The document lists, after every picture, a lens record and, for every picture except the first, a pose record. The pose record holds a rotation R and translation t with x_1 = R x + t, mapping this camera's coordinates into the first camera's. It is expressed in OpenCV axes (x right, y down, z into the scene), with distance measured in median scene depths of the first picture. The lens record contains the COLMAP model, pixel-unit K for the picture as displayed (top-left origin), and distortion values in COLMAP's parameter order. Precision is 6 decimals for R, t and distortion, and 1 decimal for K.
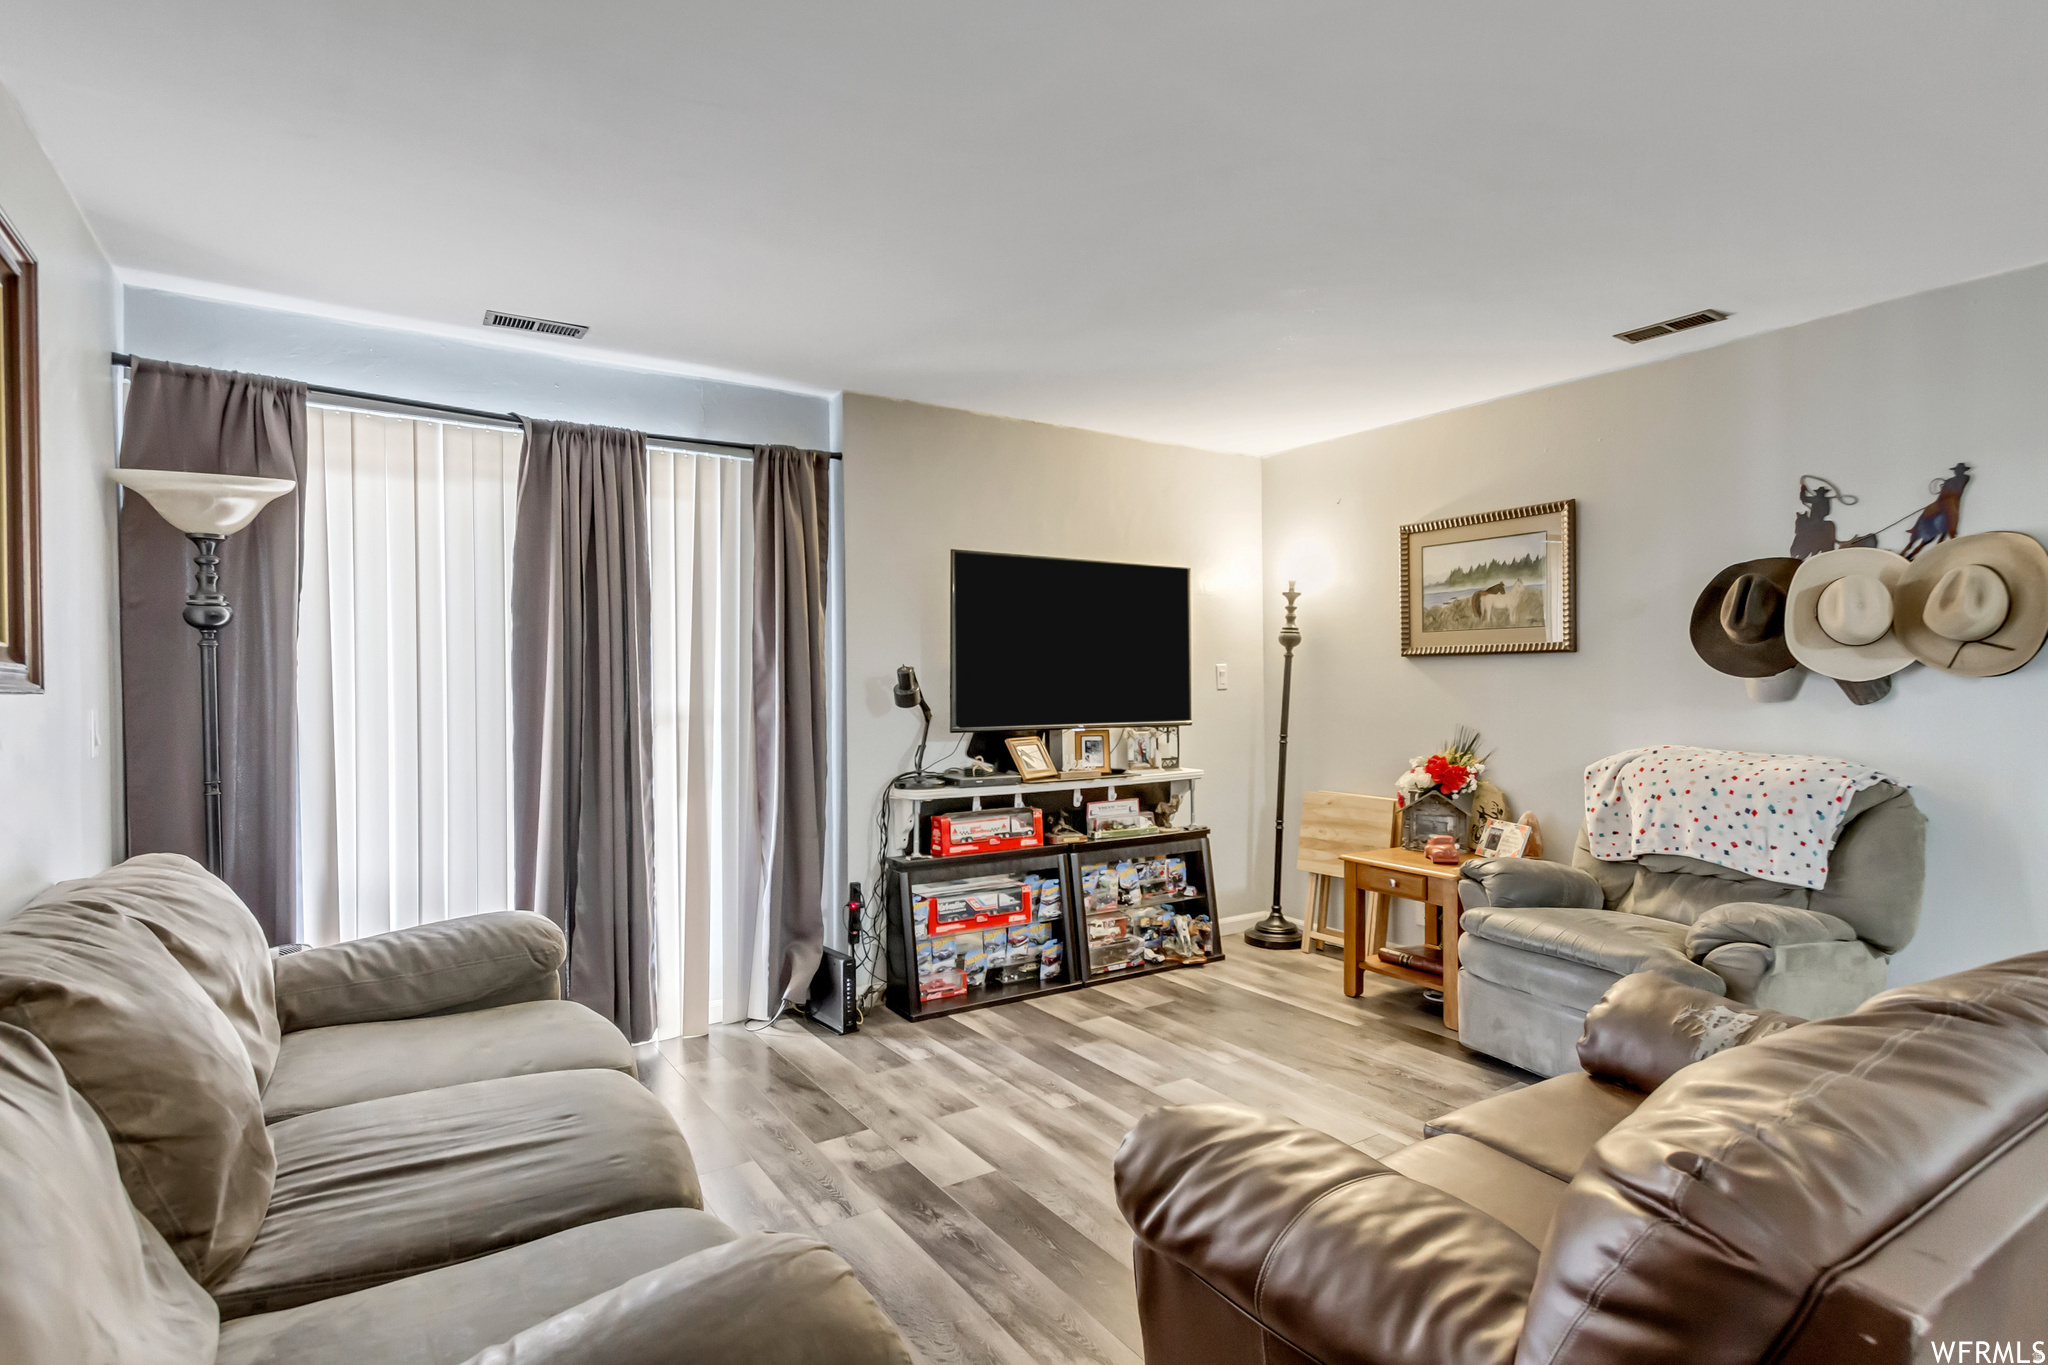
lens RADIAL K [[1028.8, 0, 1017.7], [0, 1028.8, 684.6], [0, 0, 1]] dist [0.011708, -0.000540]
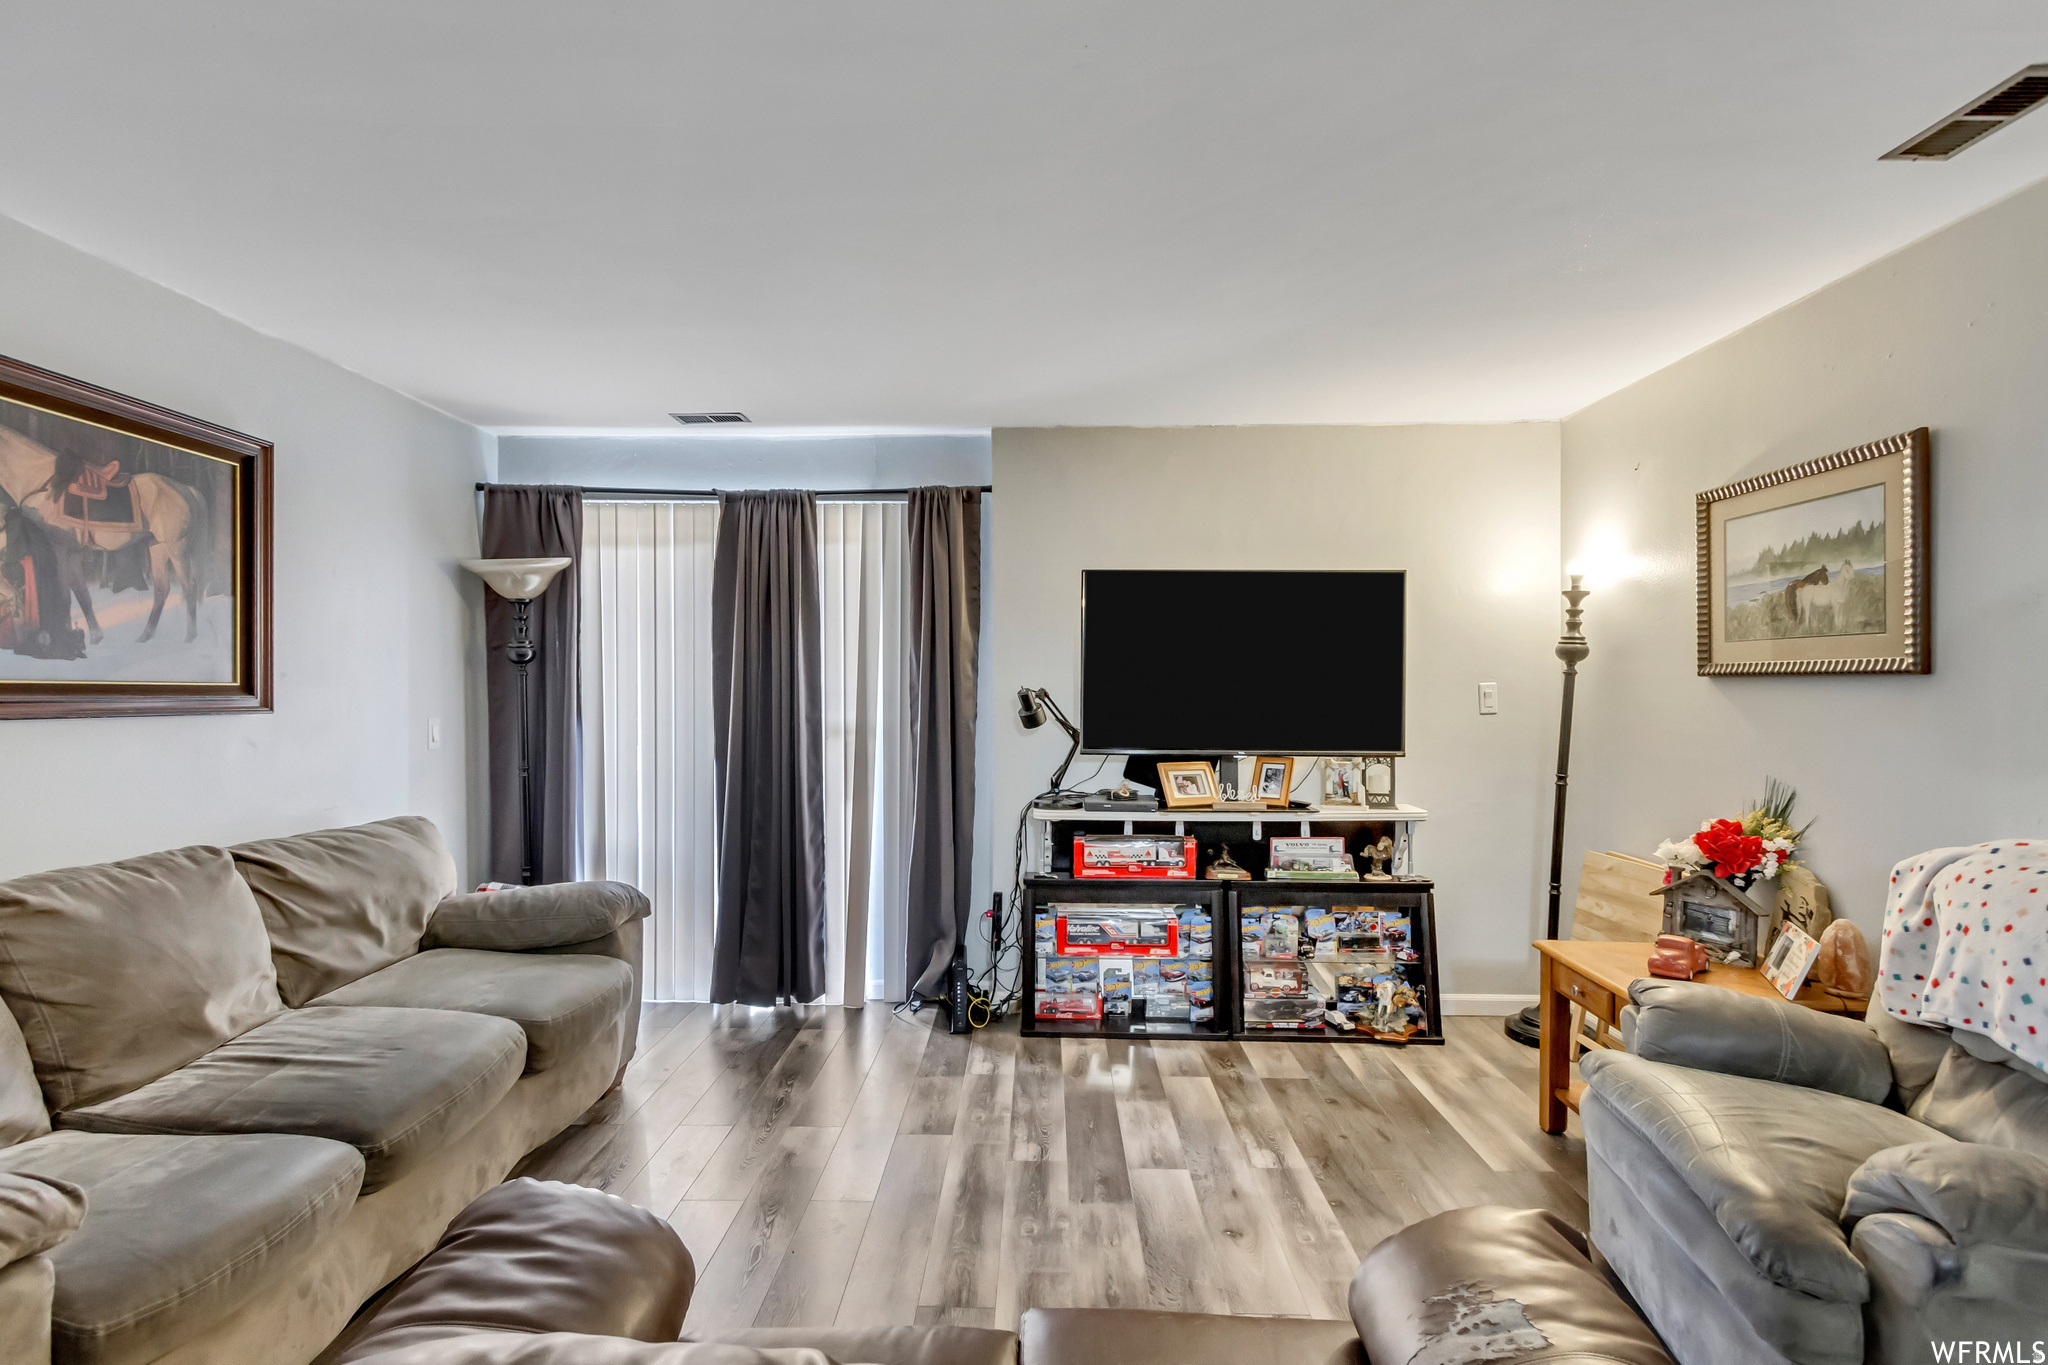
lens RADIAL K [[949.6, 0, 1019.5], [0, 949.6, 686.1], [0, 0, 1]] dist [0.010245, -0.000753]
pose [[0.821385, 0.007441, -0.570325, 0.400369], [-0.006609, 0.999972, 0.003527, -0.021620], [0.570336, 0.000873, 0.821411, 0.206942]]
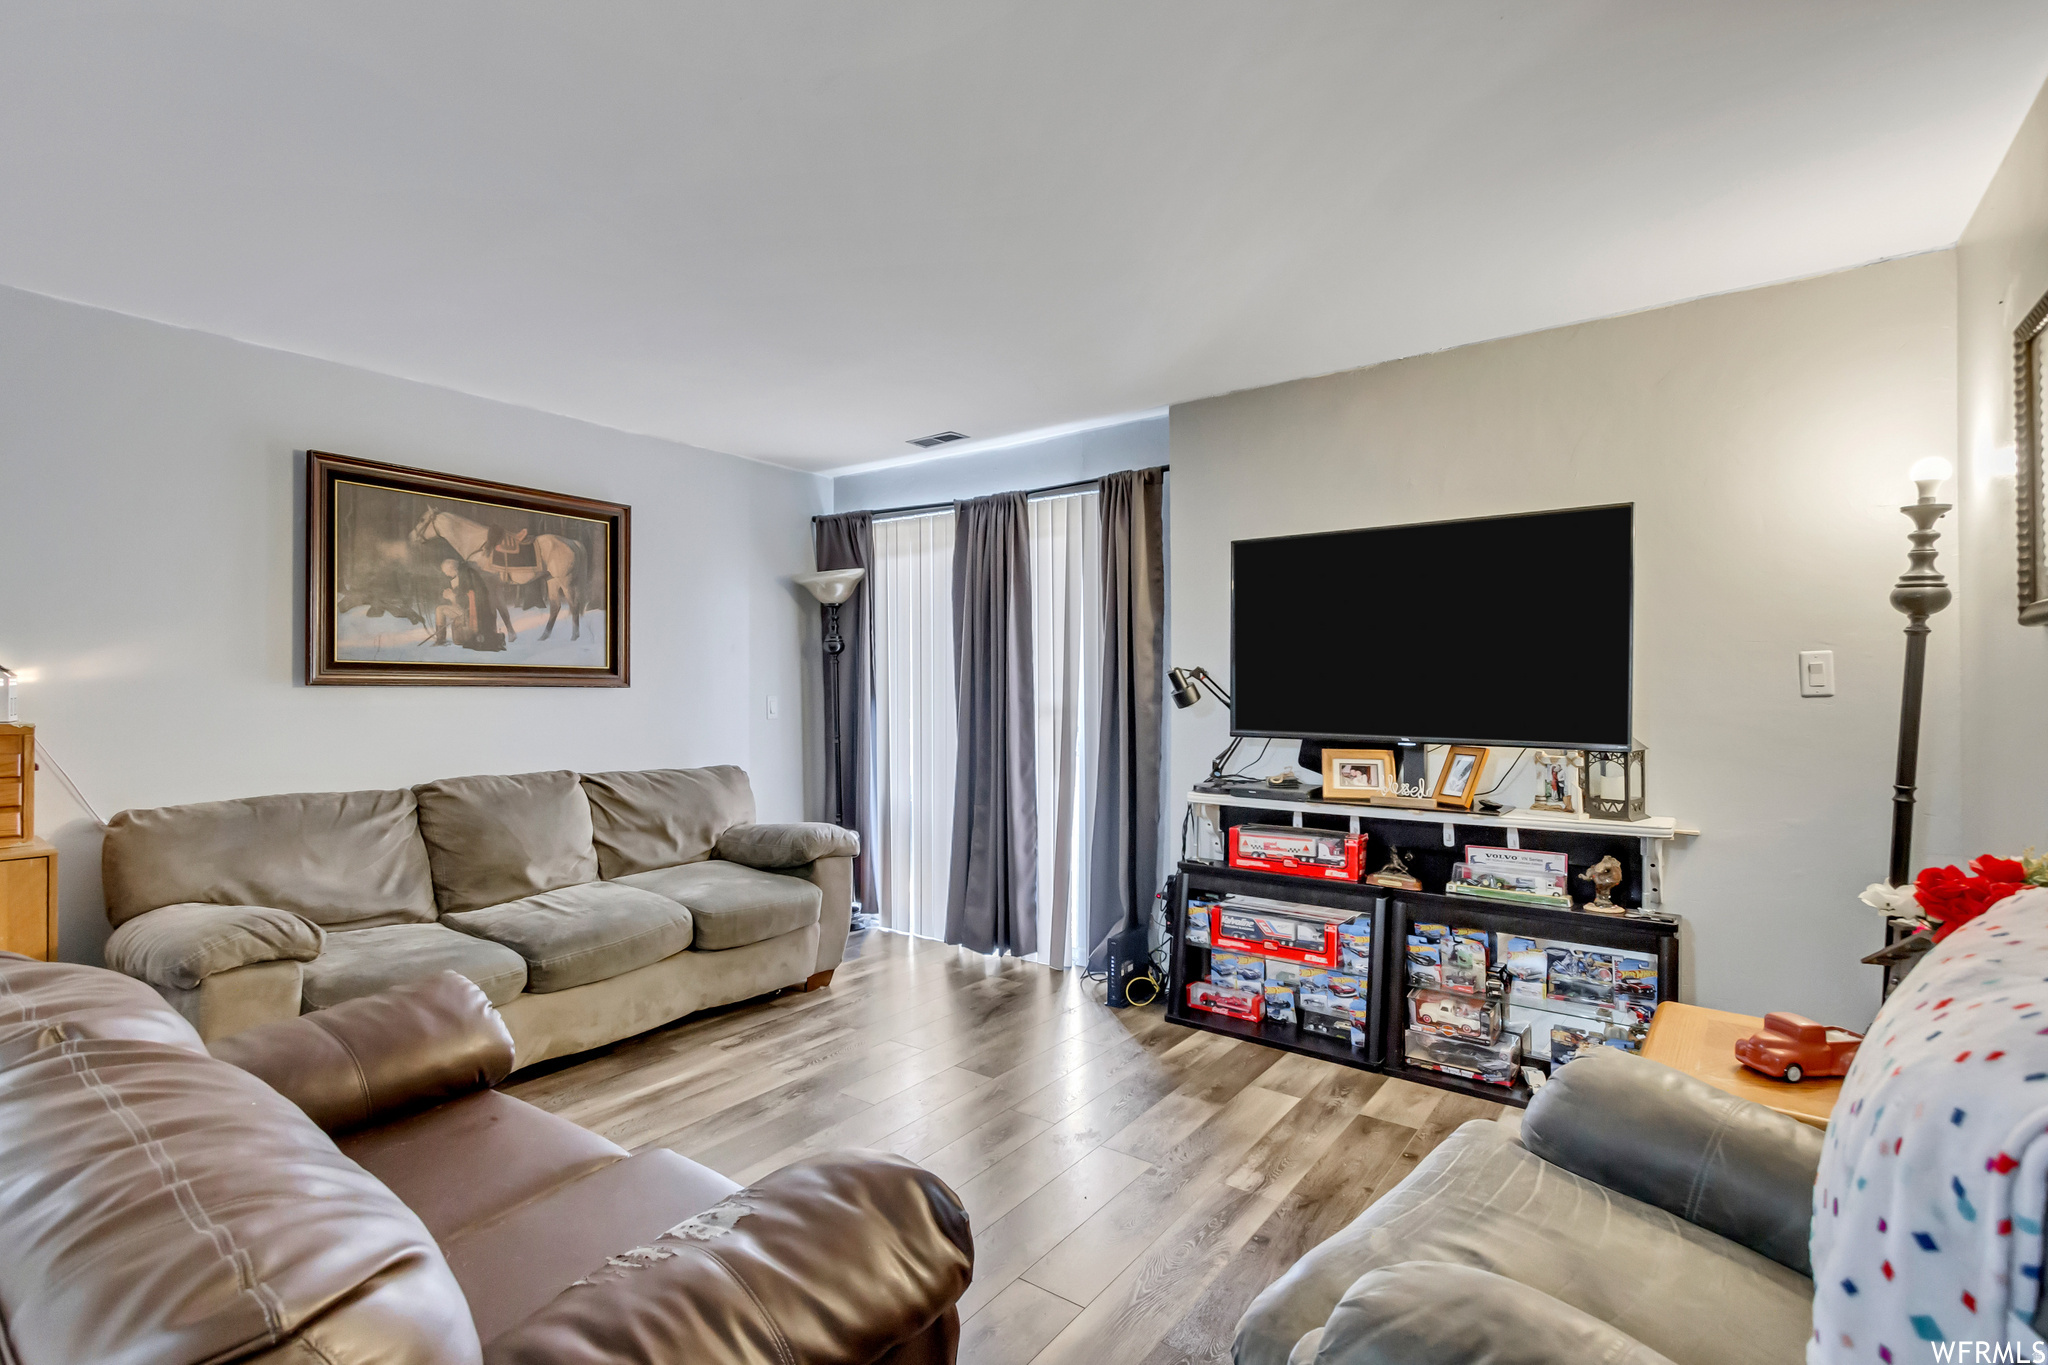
lens RADIAL K [[959.7, 0, 1017.9], [0, 959.7, 682.4], [0, 0, 1]] dist [0.012604, -0.000251]
pose [[0.343097, 0.001613, -0.939299, 0.676253], [-0.001658, 0.999998, 0.001112, -0.003140], [0.939299, 0.001176, 0.343099, 0.503594]]
